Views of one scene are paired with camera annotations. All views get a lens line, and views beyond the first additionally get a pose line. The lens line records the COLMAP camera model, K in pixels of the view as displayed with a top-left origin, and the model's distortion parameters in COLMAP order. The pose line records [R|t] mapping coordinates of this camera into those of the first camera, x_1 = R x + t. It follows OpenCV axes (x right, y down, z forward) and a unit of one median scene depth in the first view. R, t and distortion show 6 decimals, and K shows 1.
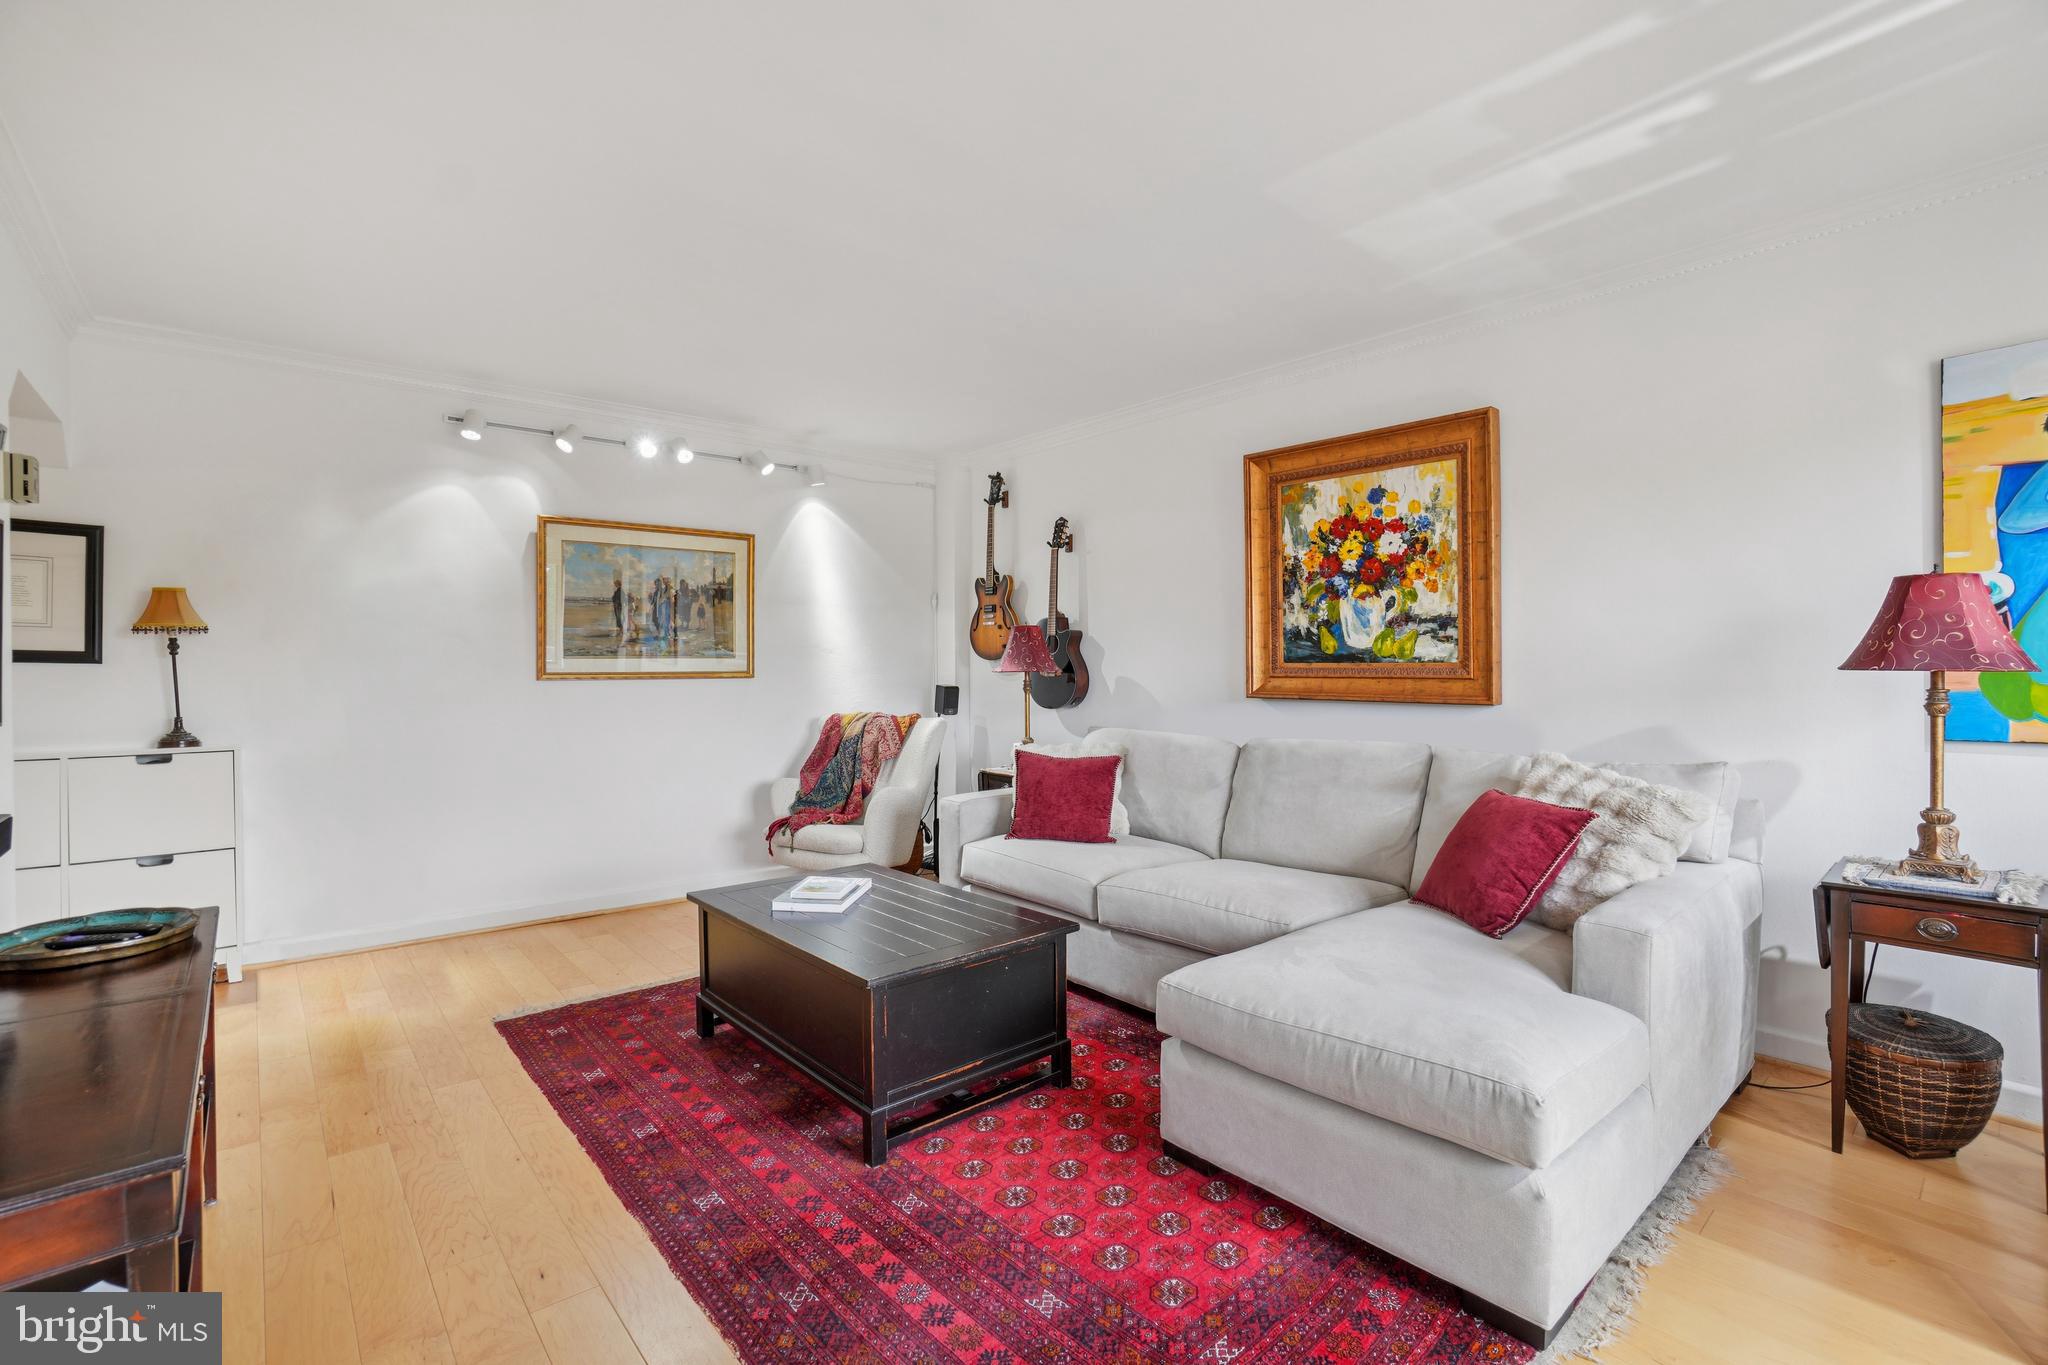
lens RADIAL K [[931.3, 0, 1022.7], [0, 931.3, 678.3], [0, 0, 1]] dist [-0.004645, 0.000645]
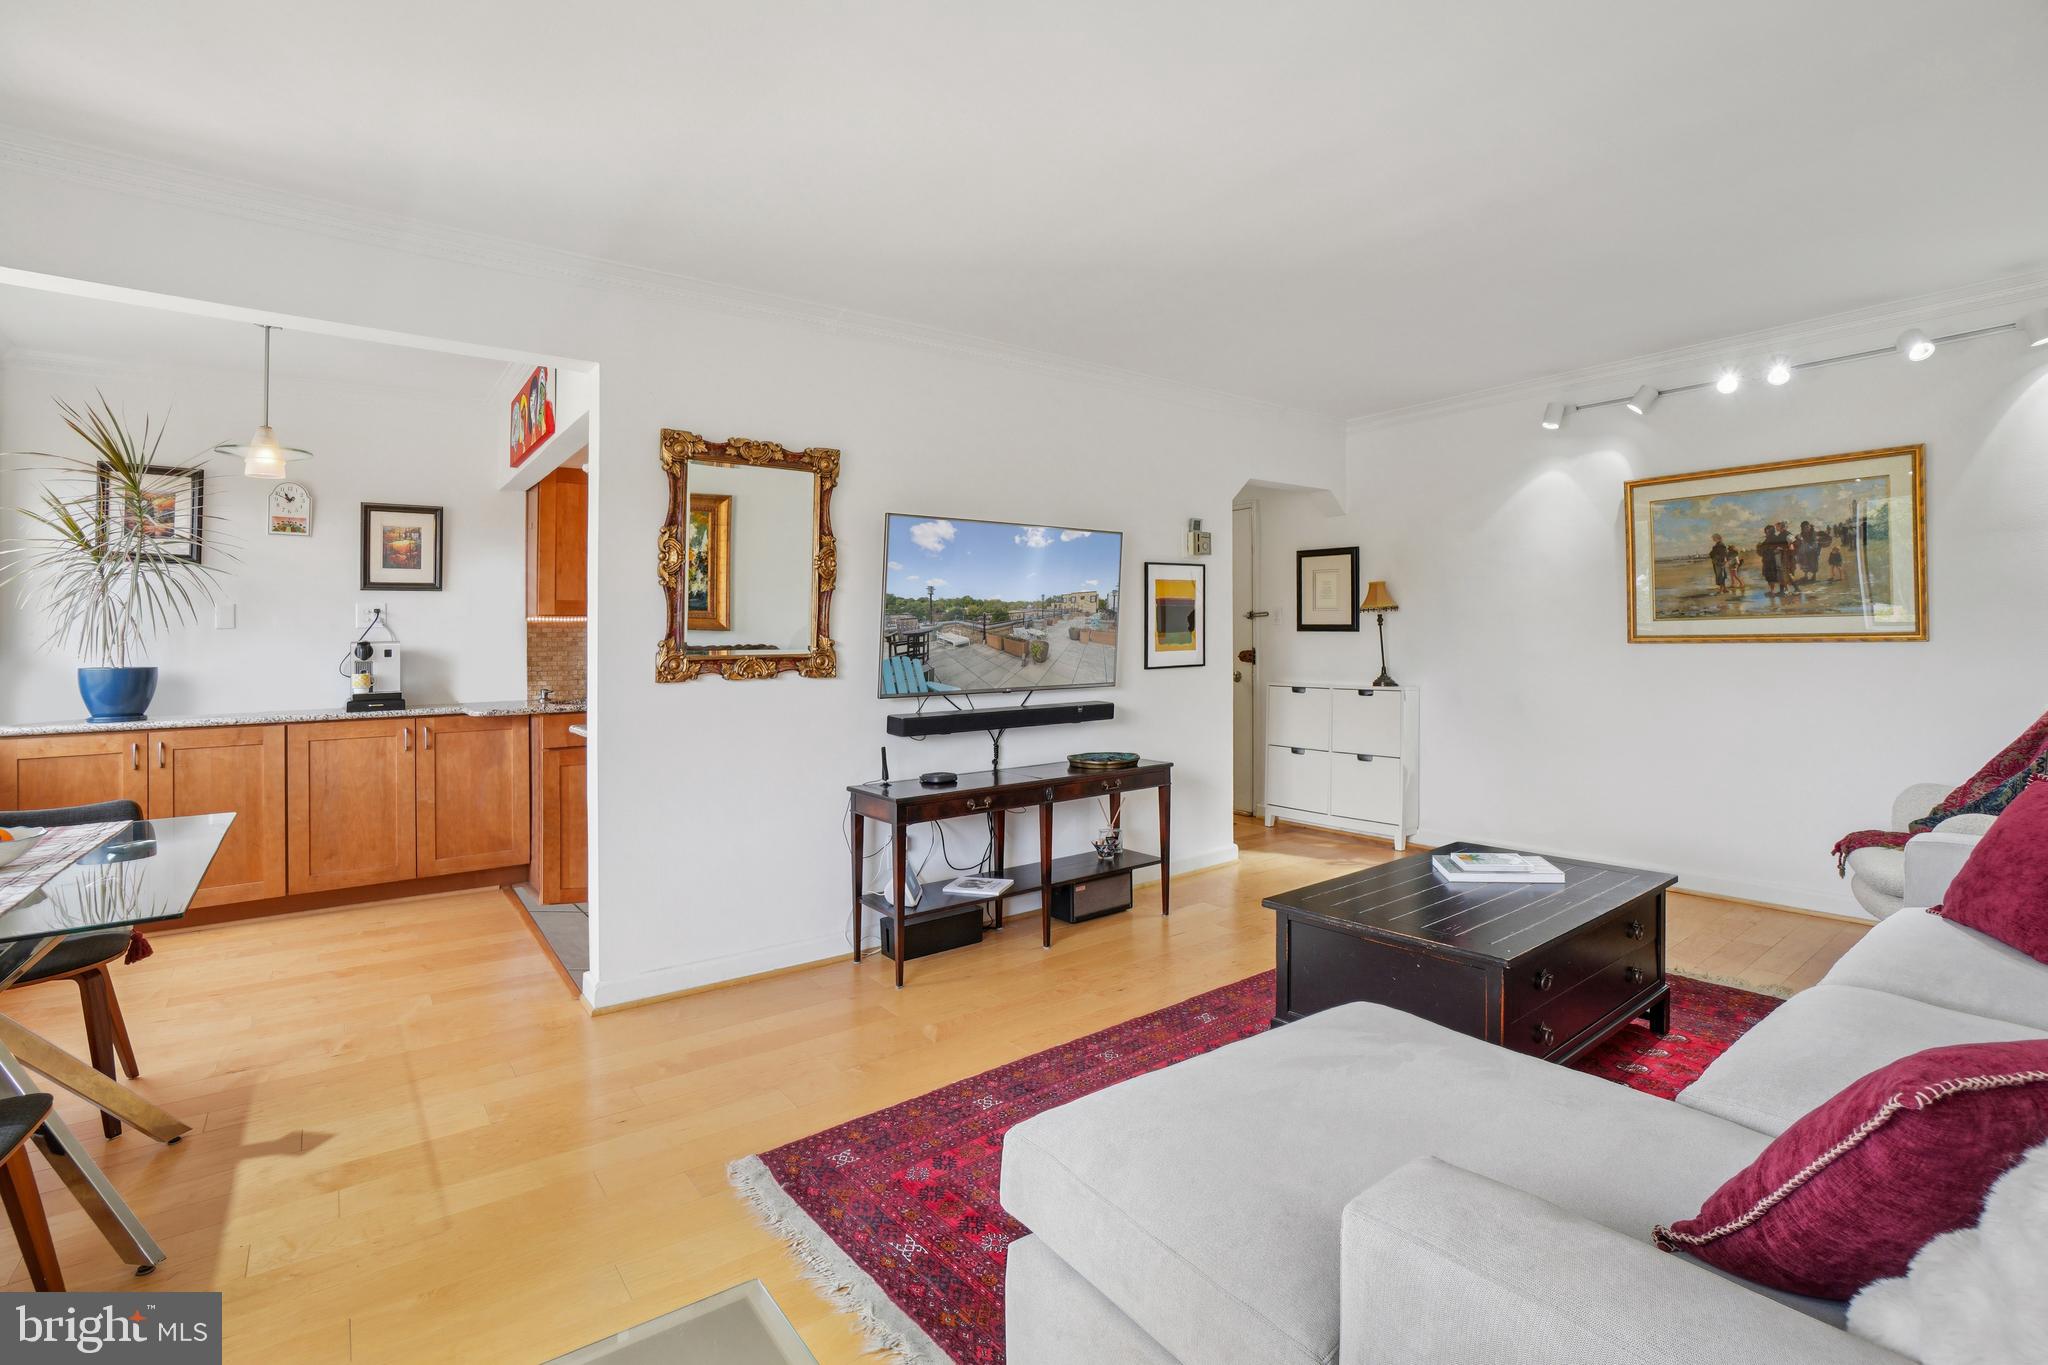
lens RADIAL K [[931.3, 0, 998.8], [0, 931.3, 633.3], [0, 0, 1]] dist [-0.004645, 0.000645]
pose [[-0.045350, 0.002447, -0.998968, 0.513641], [0.010205, 0.999946, 0.001986, -0.017462], [0.998919, -0.010104, -0.045373, 0.347363]]
